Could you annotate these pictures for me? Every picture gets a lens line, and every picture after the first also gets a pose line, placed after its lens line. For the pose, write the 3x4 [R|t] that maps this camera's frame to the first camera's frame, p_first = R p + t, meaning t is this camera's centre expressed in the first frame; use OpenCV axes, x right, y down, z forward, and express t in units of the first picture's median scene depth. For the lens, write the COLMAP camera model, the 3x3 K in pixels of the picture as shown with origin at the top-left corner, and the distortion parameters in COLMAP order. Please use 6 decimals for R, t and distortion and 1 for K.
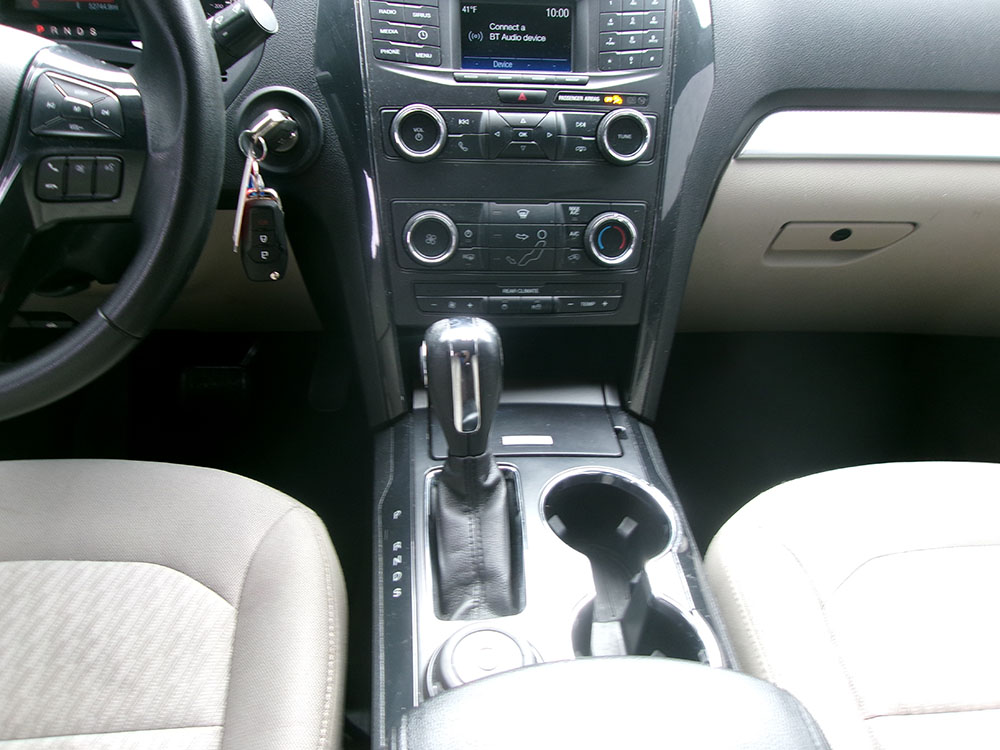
lens RADIAL K [[793.5, 0, 495.6], [0, 793.5, 376.1], [0, 0, 1]] dist [-0.020591, 0.042333]
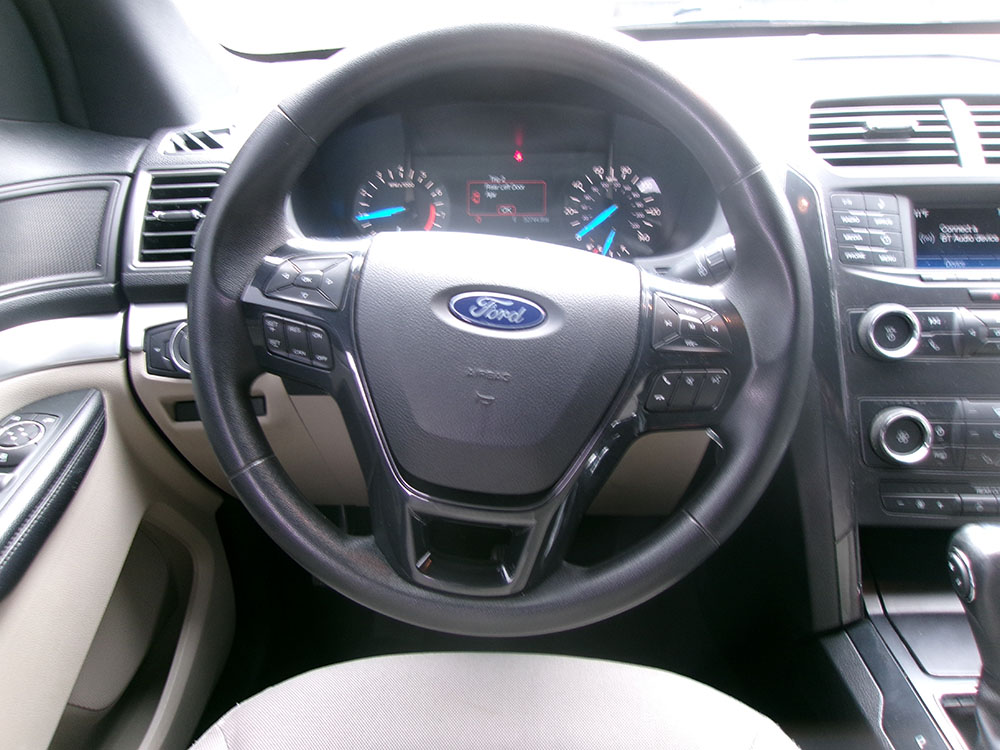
lens RADIAL K [[793.5, 0, 495.6], [0, 793.5, 376.1], [0, 0, 1]] dist [-0.020591, 0.042333]
pose [[0.988002, 0.002083, -0.154424, -0.431578], [-0.032838, 0.979877, -0.196881, -0.038122], [0.150906, 0.199590, 0.968190, -0.036340]]
